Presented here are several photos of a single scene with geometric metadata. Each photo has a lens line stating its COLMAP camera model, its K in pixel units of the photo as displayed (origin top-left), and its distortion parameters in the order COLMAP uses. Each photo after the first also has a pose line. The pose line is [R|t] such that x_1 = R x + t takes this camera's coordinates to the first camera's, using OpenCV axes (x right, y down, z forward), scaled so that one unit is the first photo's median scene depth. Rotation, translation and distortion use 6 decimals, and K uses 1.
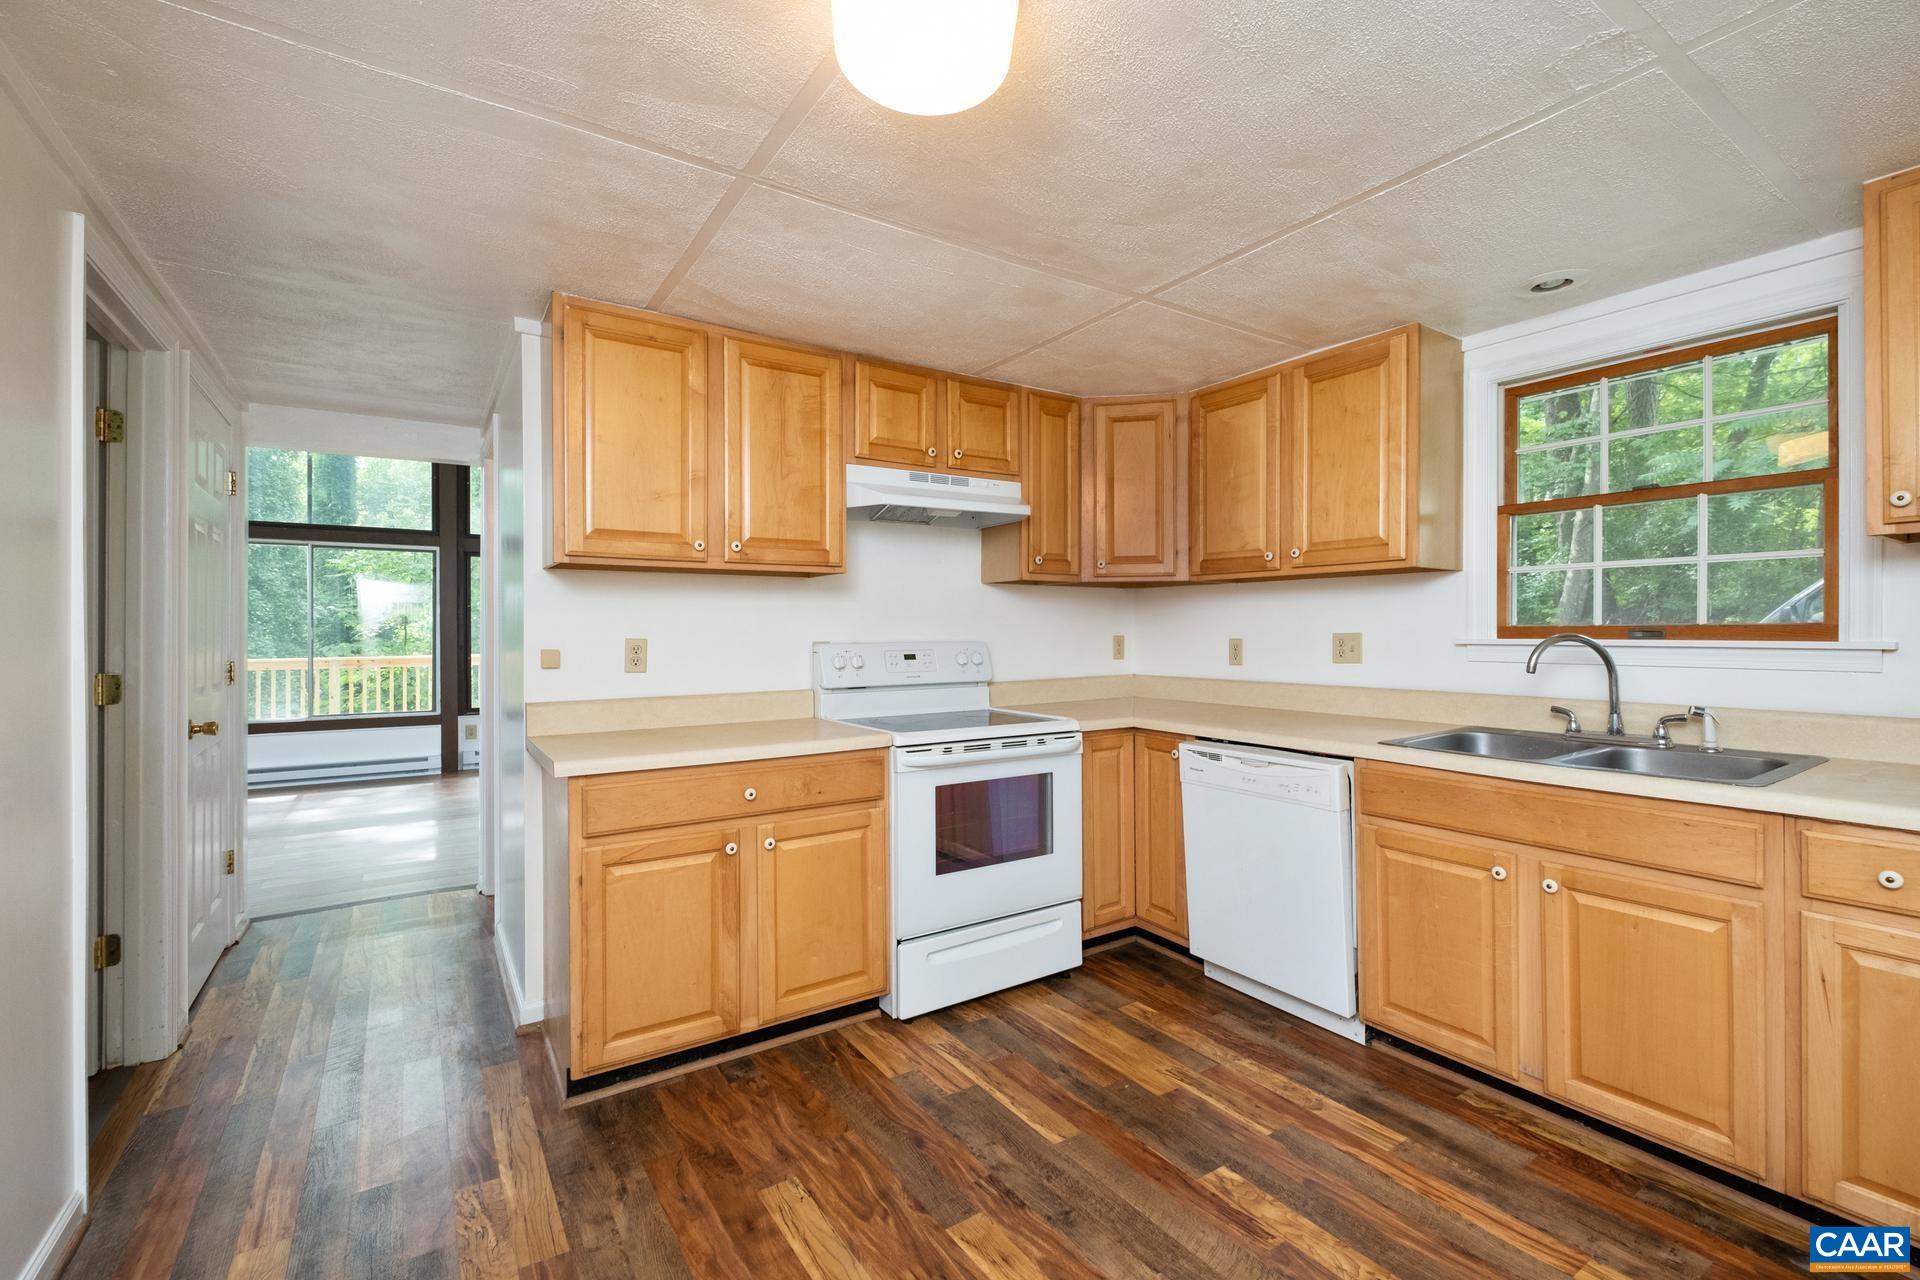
lens RADIAL K [[840.4, 0, 967.0], [0, 840.4, 633.4], [0, 0, 1]] dist [0.009009, -0.005226]
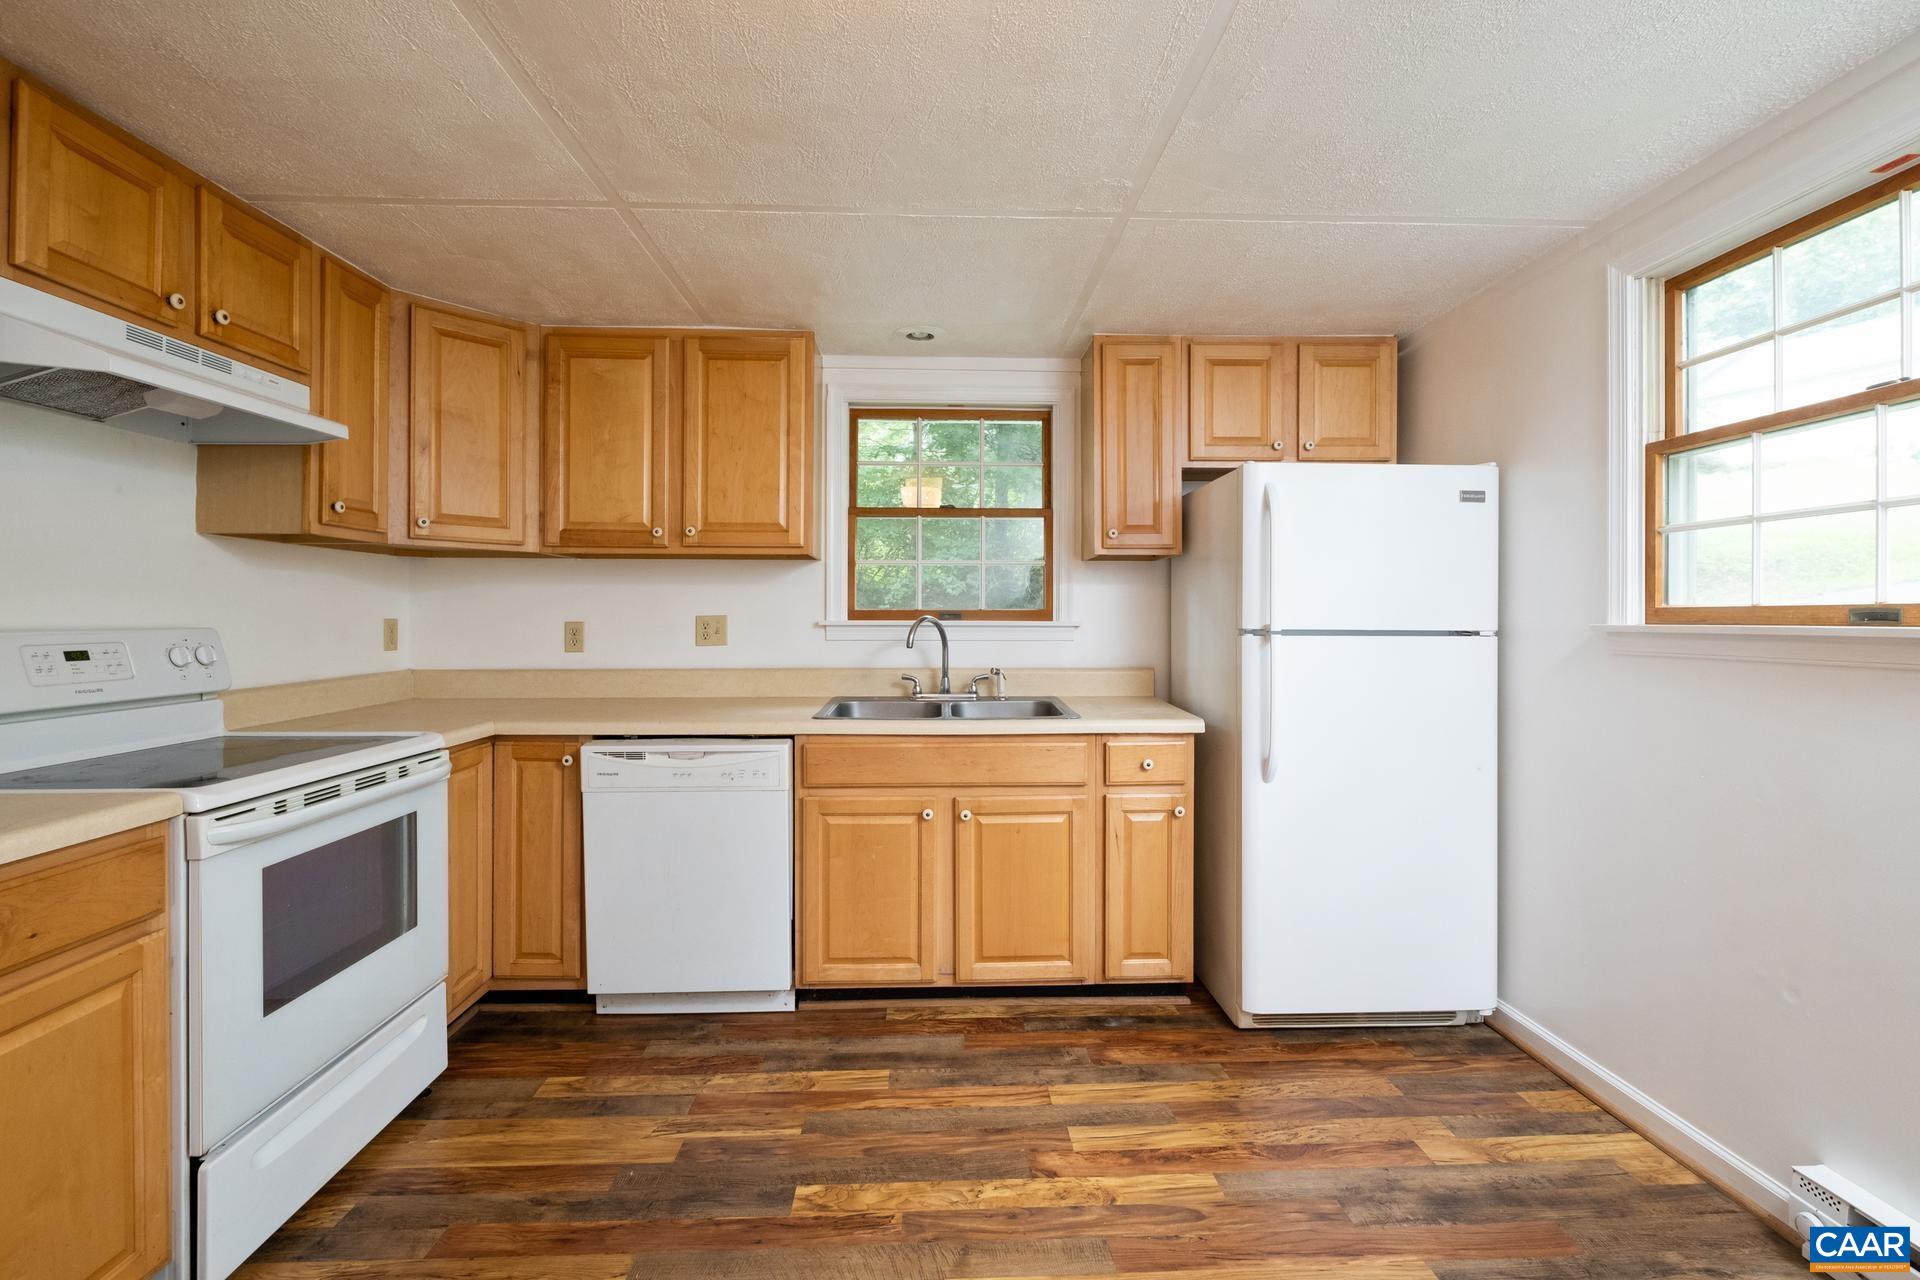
lens RADIAL K [[840.4, 0, 967.4], [0, 840.4, 617.2], [0, 0, 1]] dist [0.009009, -0.005226]
pose [[0.521836, 0.002054, 0.853043, -0.294895], [0.000286, 0.999997, -0.002583, 0.004963], [-0.853045, 0.001592, 0.521834, 0.266124]]
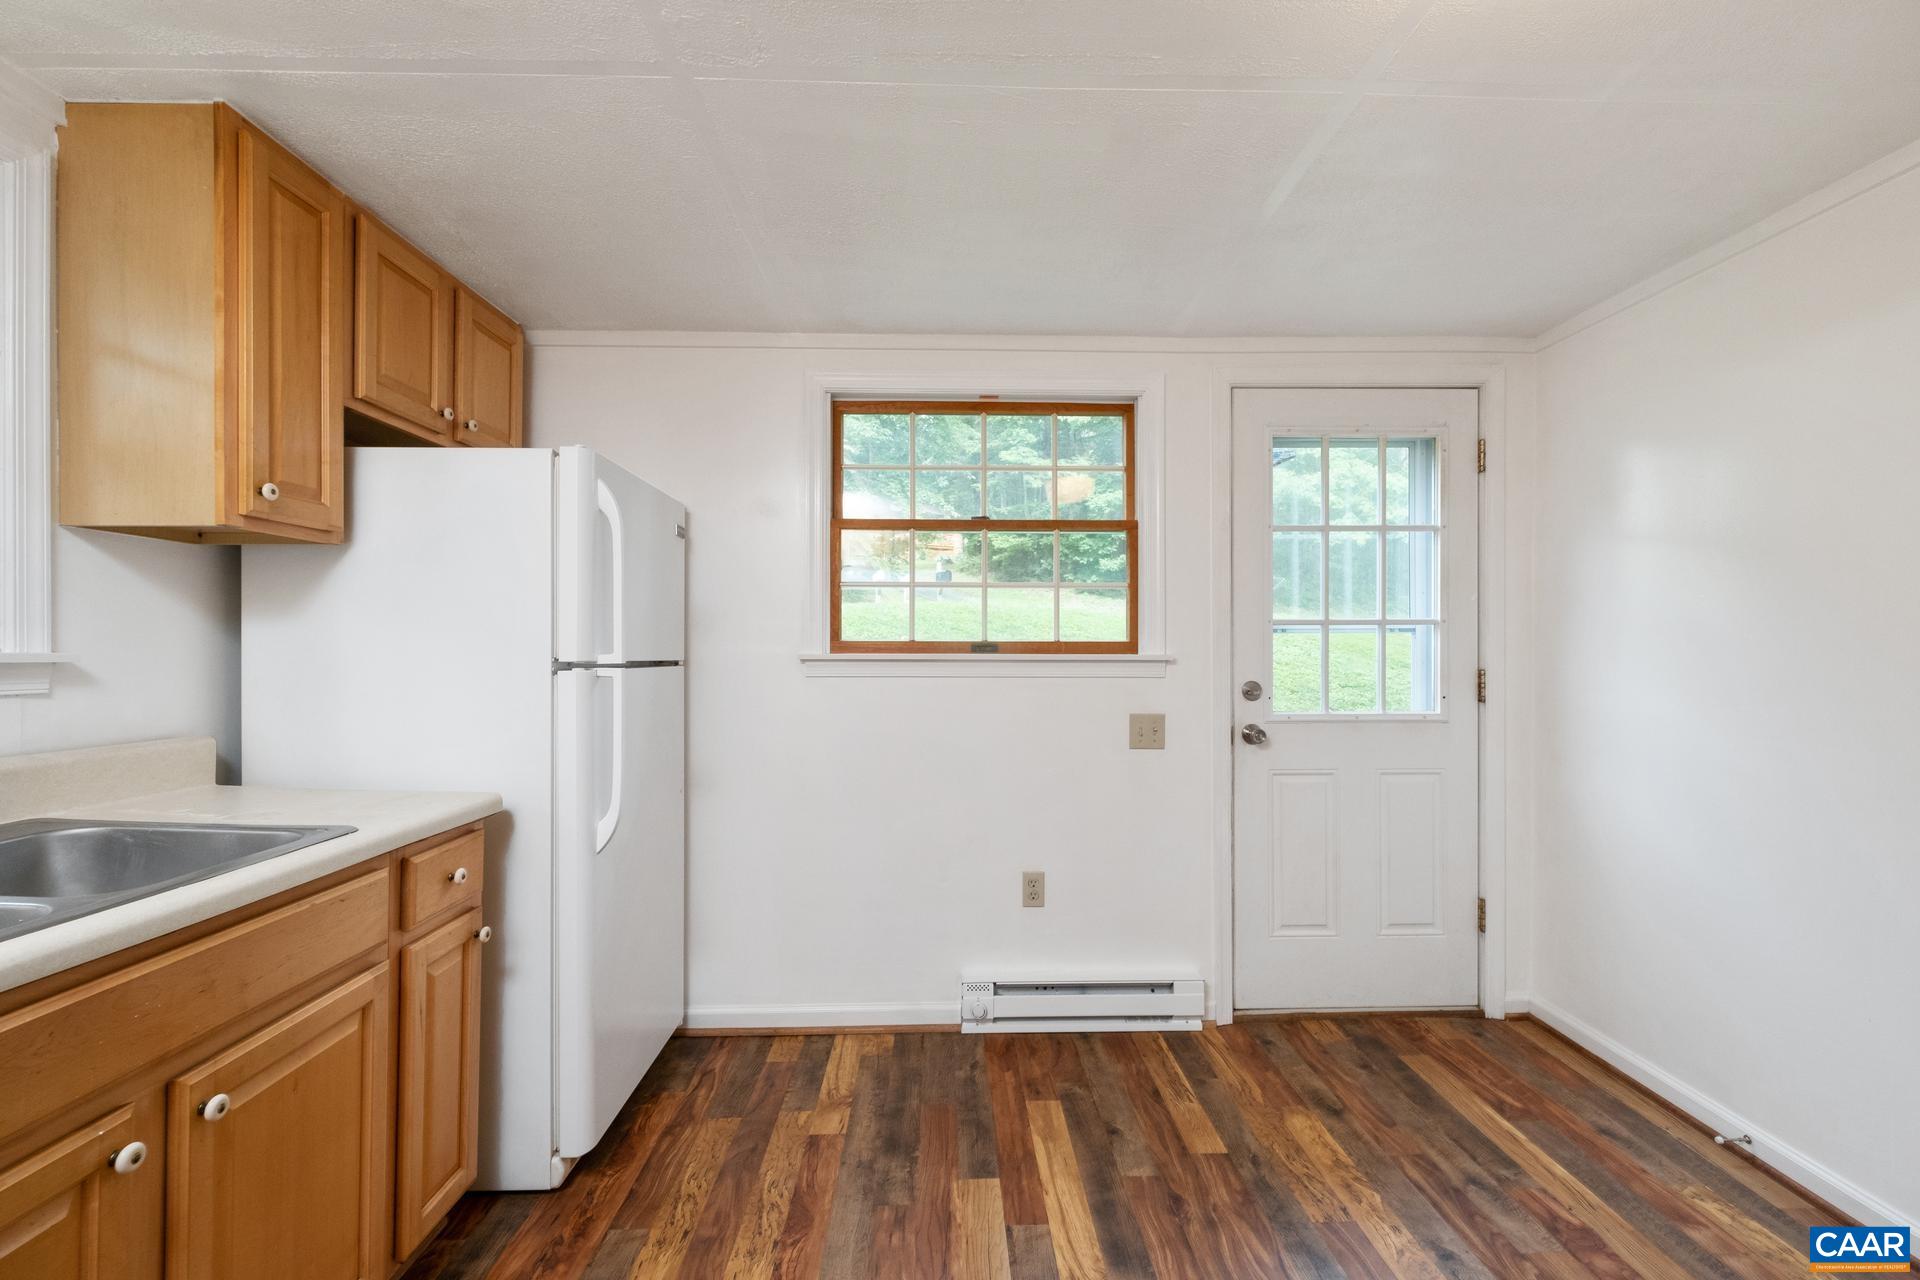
lens RADIAL K [[840.4, 0, 961.6], [0, 840.4, 641.3], [0, 0, 1]] dist [0.009009, -0.005226]
pose [[-0.835443, 0.006614, 0.549537, -0.010230], [0.002919, 0.999967, -0.007597, 0.002702], [-0.549569, -0.004743, -0.835435, 0.926994]]
